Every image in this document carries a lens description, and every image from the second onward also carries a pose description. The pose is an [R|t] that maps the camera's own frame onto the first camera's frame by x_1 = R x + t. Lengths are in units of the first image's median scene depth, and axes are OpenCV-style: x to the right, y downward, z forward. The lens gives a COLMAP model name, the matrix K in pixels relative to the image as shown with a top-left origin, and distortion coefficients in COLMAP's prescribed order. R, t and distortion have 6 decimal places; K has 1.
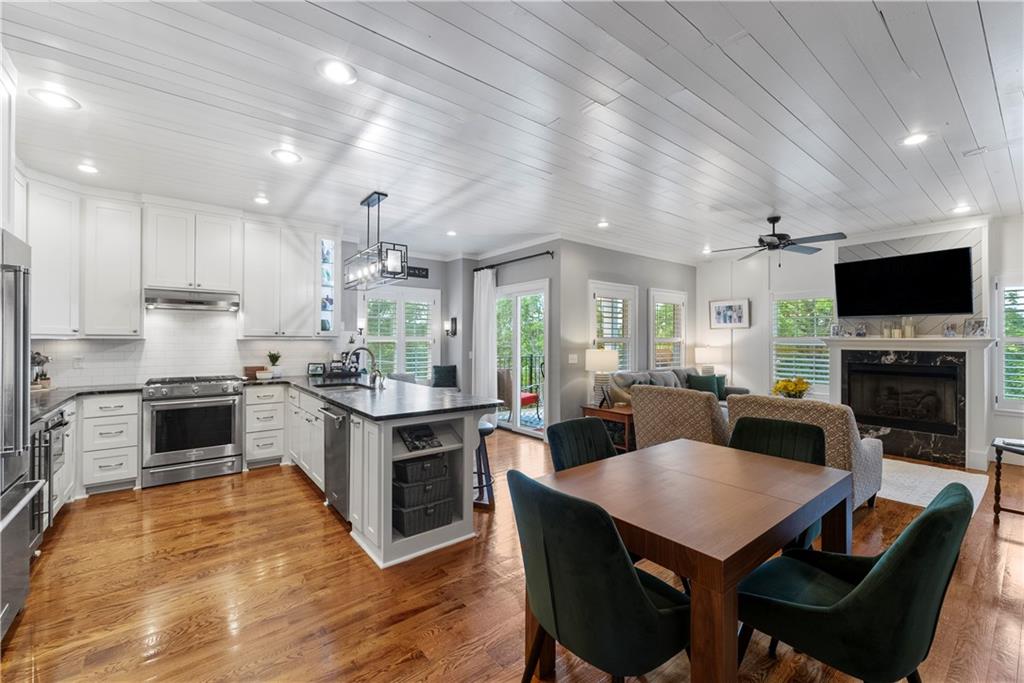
lens RADIAL K [[419.7, 0, 512.9], [0, 419.7, 336.9], [0, 0, 1]] dist [0.003493, -0.000473]
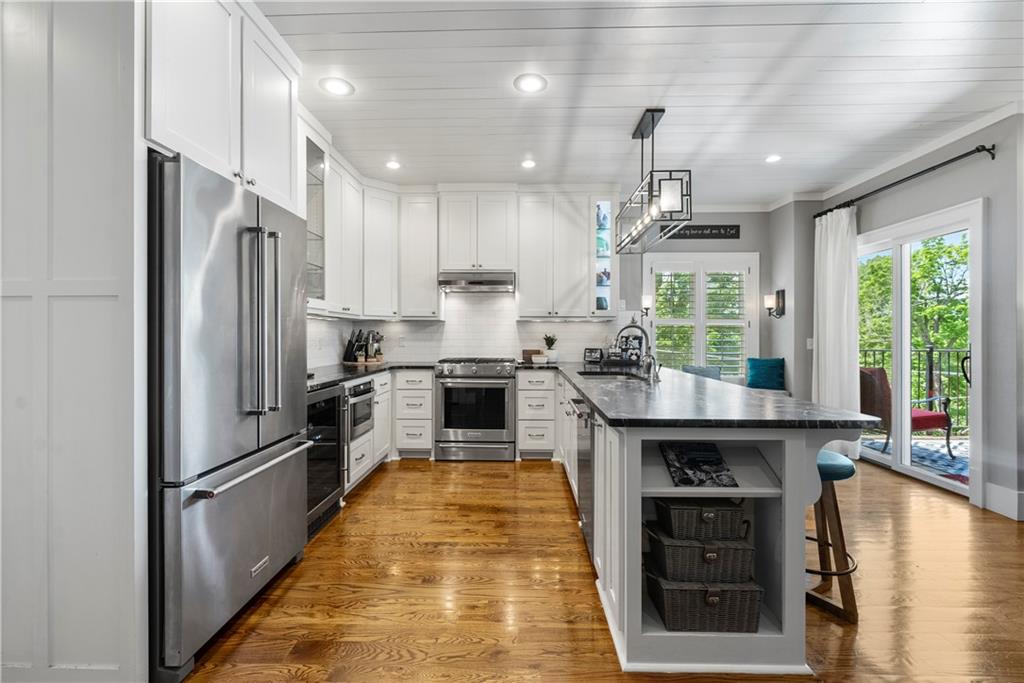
lens RADIAL K [[446.9, 0, 509.9], [0, 446.9, 333.7], [0, 0, 1]] dist [-0.000984, -0.000265]
pose [[0.765243, -0.003058, -0.643735, -0.011941], [0.005817, 0.999981, 0.002165, 0.035767], [0.643716, -0.005401, 0.765246, 0.230606]]
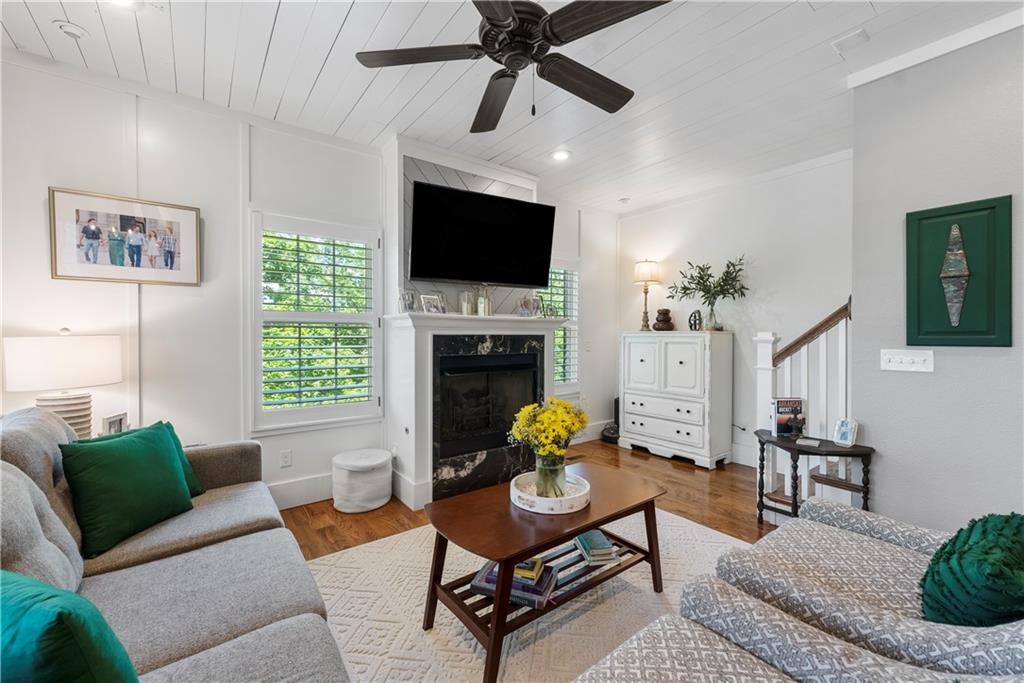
lens RADIAL K [[419.7, 0, 512.3], [0, 419.7, 339.7], [0, 0, 1]] dist [0.003493, -0.000473]
pose [[0.020445, -0.016321, 0.999658, 0.268818], [-0.008149, 0.999831, 0.016491, 0.033375], [-0.999758, -0.008483, 0.020309, 1.088269]]
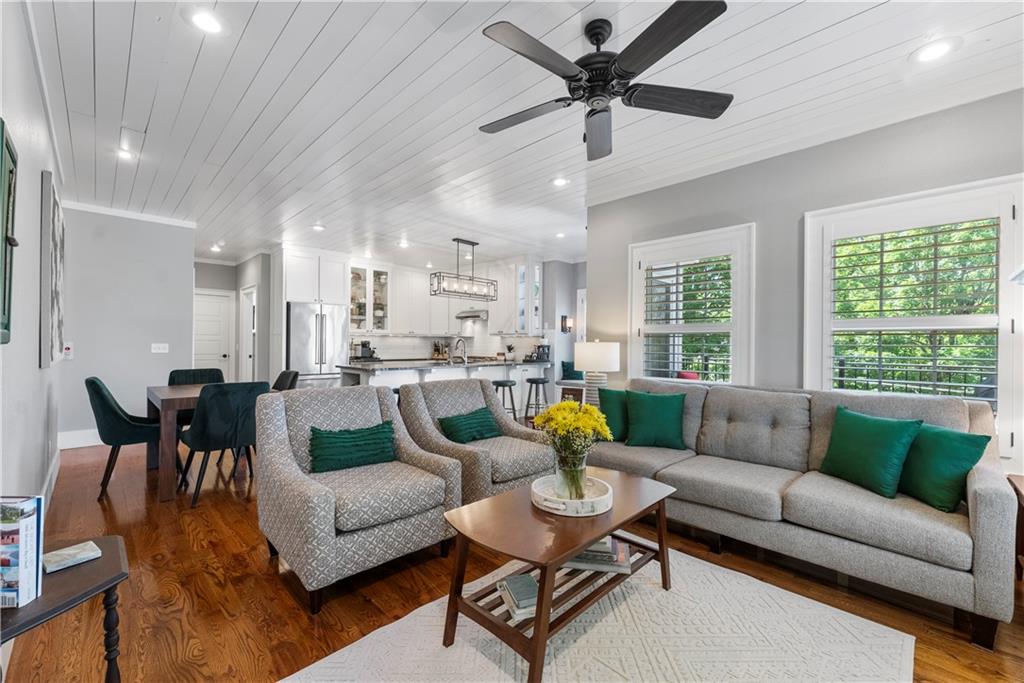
lens RADIAL K [[419.7, 0, 513.9], [0, 419.7, 343.9], [0, 0, 1]] dist [0.003493, -0.000473]
pose [[0.117248, -0.002216, -0.993100, 1.142626], [-0.002404, 0.999994, -0.002515, 0.044084], [0.993100, 0.002683, 0.117242, 0.948610]]
